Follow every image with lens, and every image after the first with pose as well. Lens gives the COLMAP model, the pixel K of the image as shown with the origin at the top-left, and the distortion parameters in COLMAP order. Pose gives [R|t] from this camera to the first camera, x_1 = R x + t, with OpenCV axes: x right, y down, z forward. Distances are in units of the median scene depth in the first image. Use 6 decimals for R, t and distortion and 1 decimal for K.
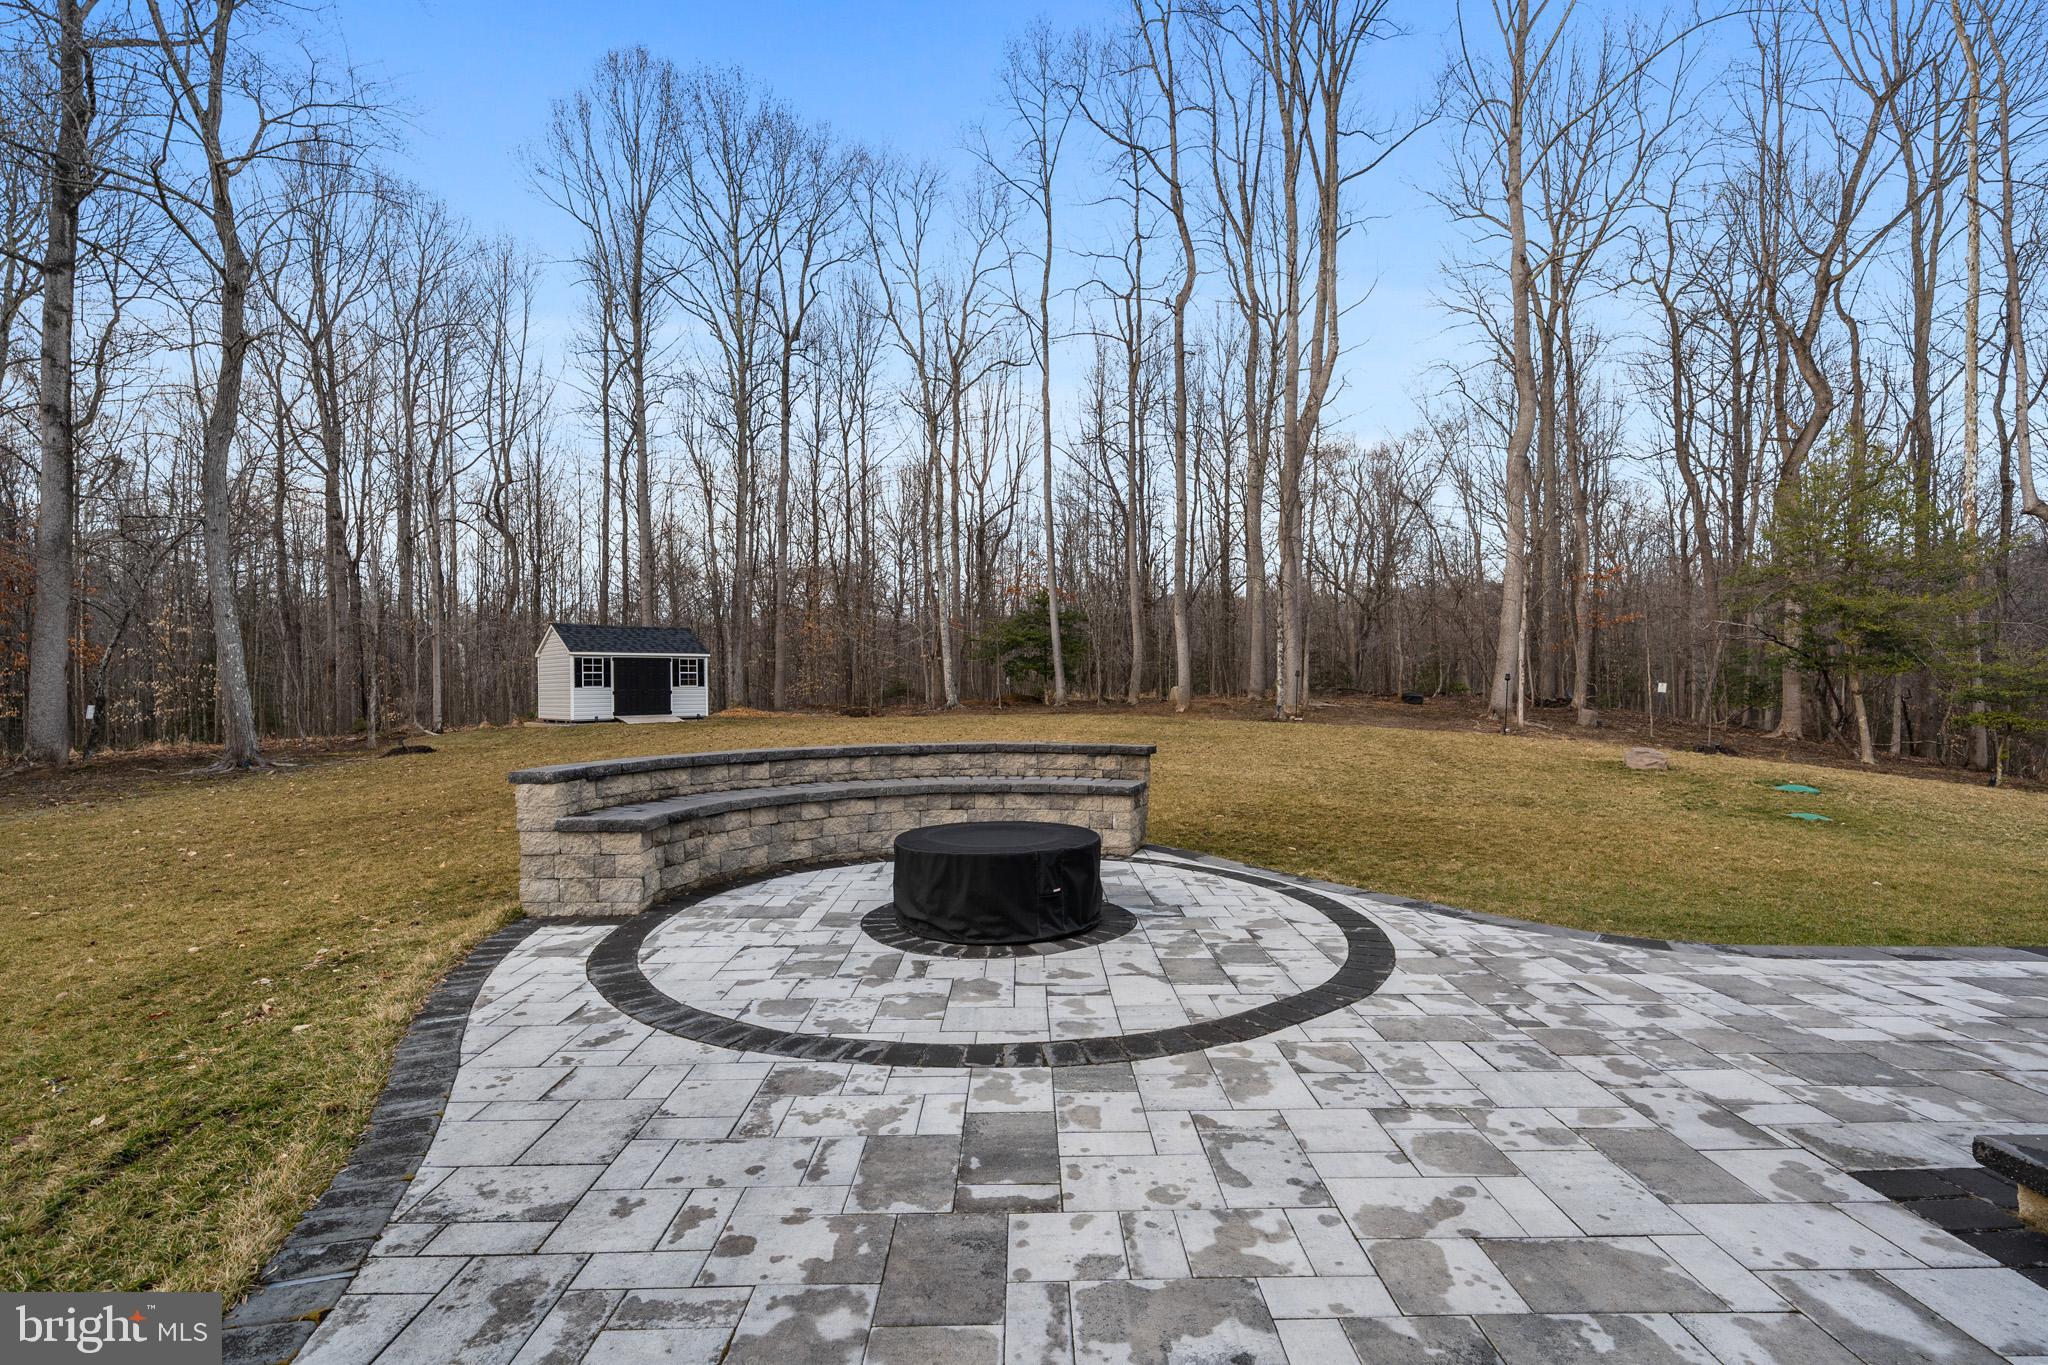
lens RADIAL K [[923.6, 0, 1024.0], [0, 923.6, 682.5], [0, 0, 1]] dist [-0.001922, 0.000059]
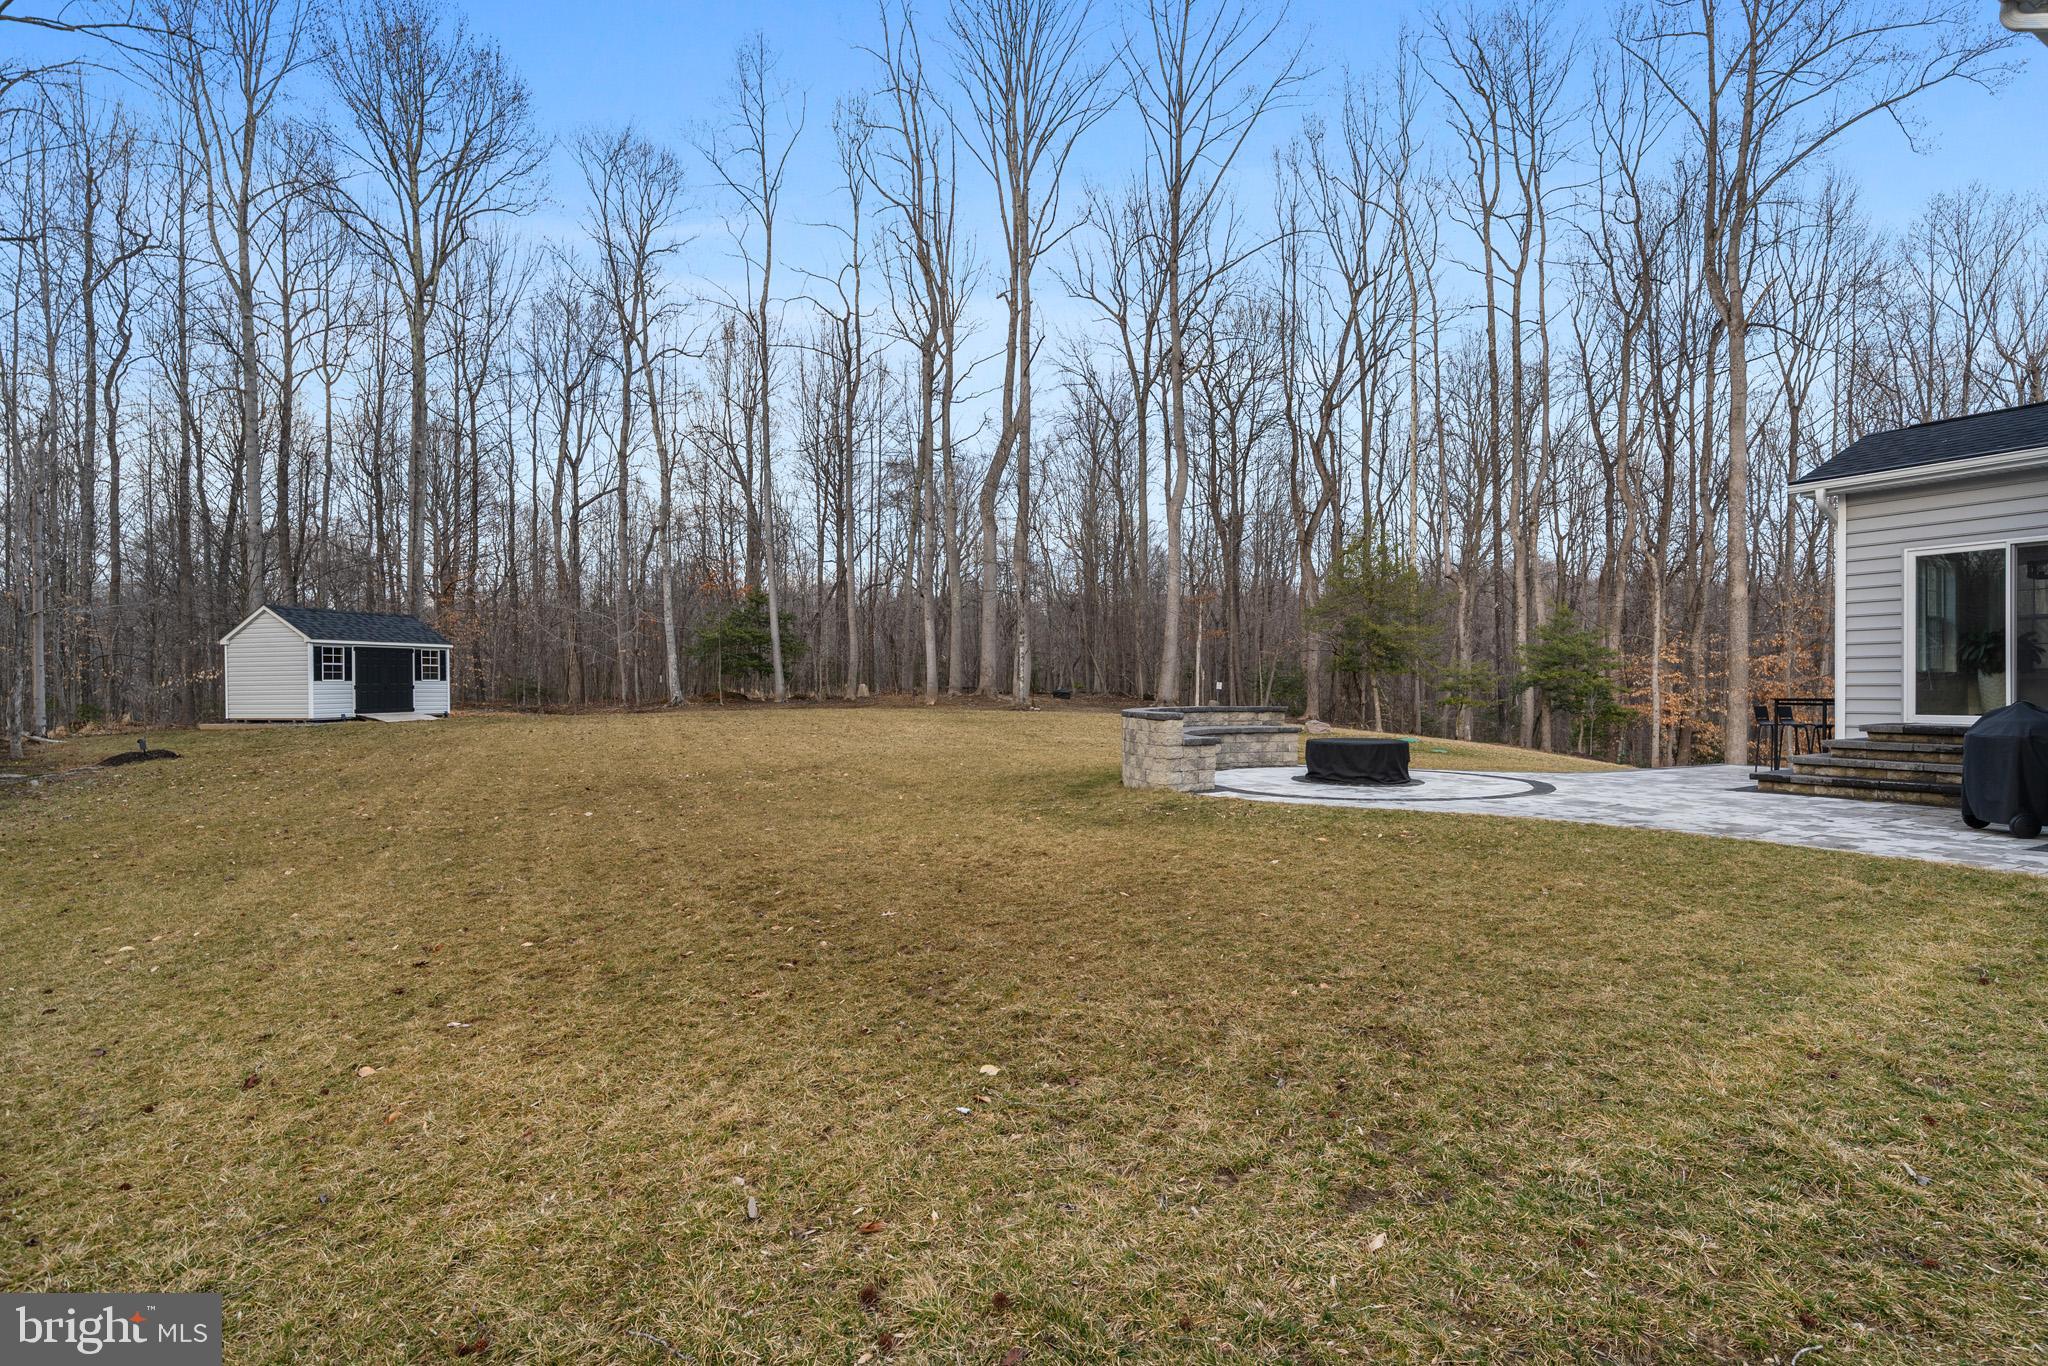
lens RADIAL K [[970.2, 0, 1024.0], [0, 970.2, 683.0], [0, 0, 1]] dist [-0.000821, -0.000051]
pose [[0.871210, 0.003123, 0.490901, -0.330328], [-0.002402, 0.999995, -0.002100, 0.007311], [-0.490905, 0.000650, 0.871213, -0.105308]]
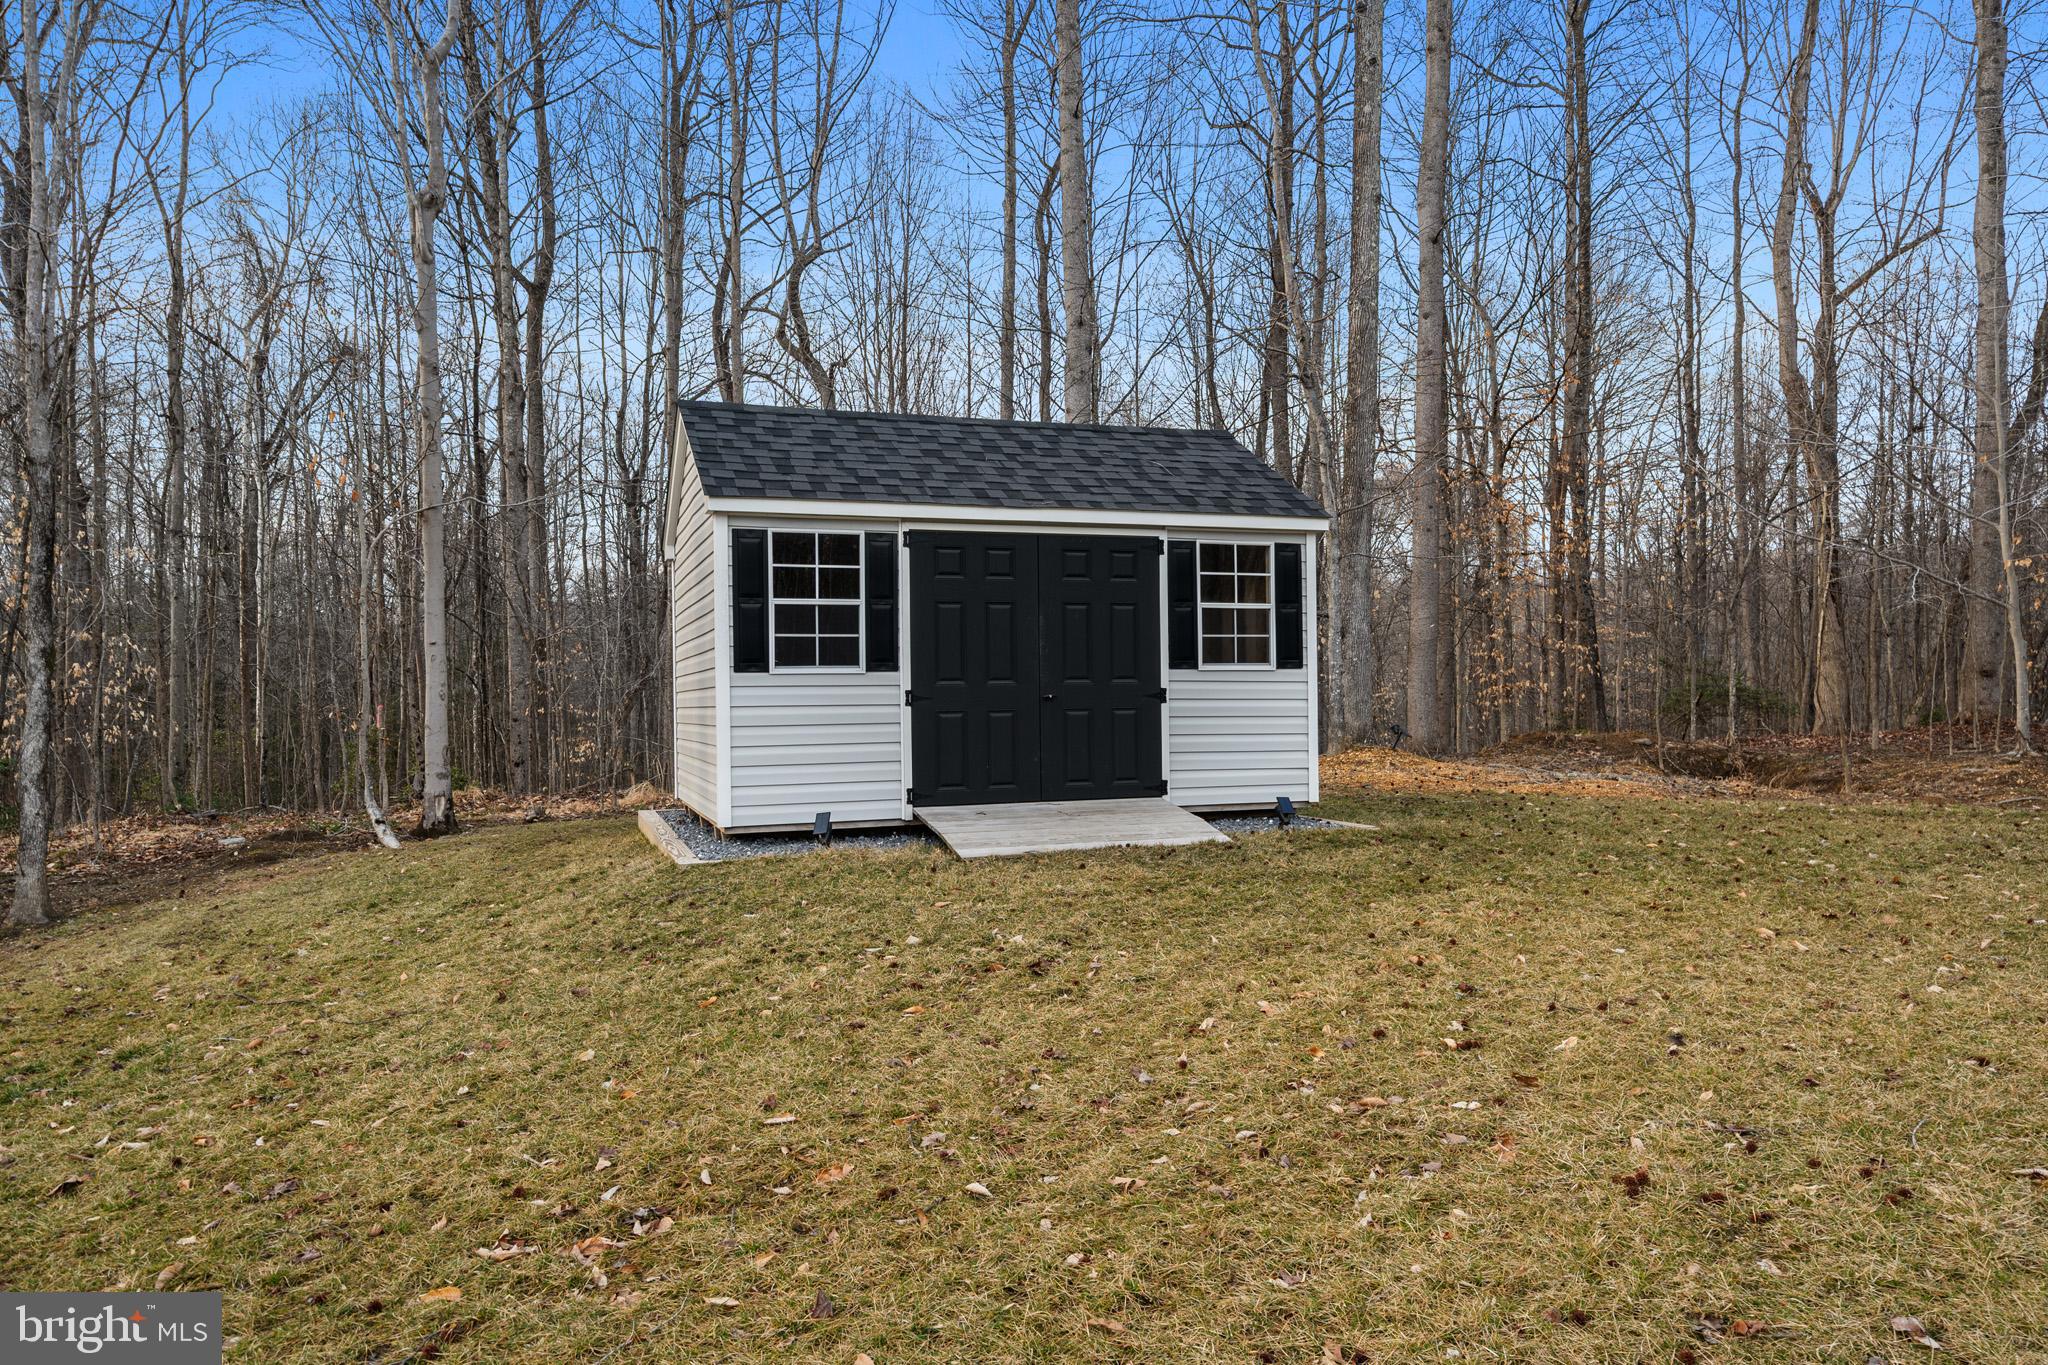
lens RADIAL K [[1380.2, 0, 1024.0], [0, 1380.2, 682.5], [0, 0, 1]] dist [-0.000011, 0.000421]
pose [[0.901538, -0.009279, -0.432599, -0.272497], [0.006290, 0.999945, -0.008341, 0.010229], [0.432653, 0.004799, 0.901548, 0.696587]]
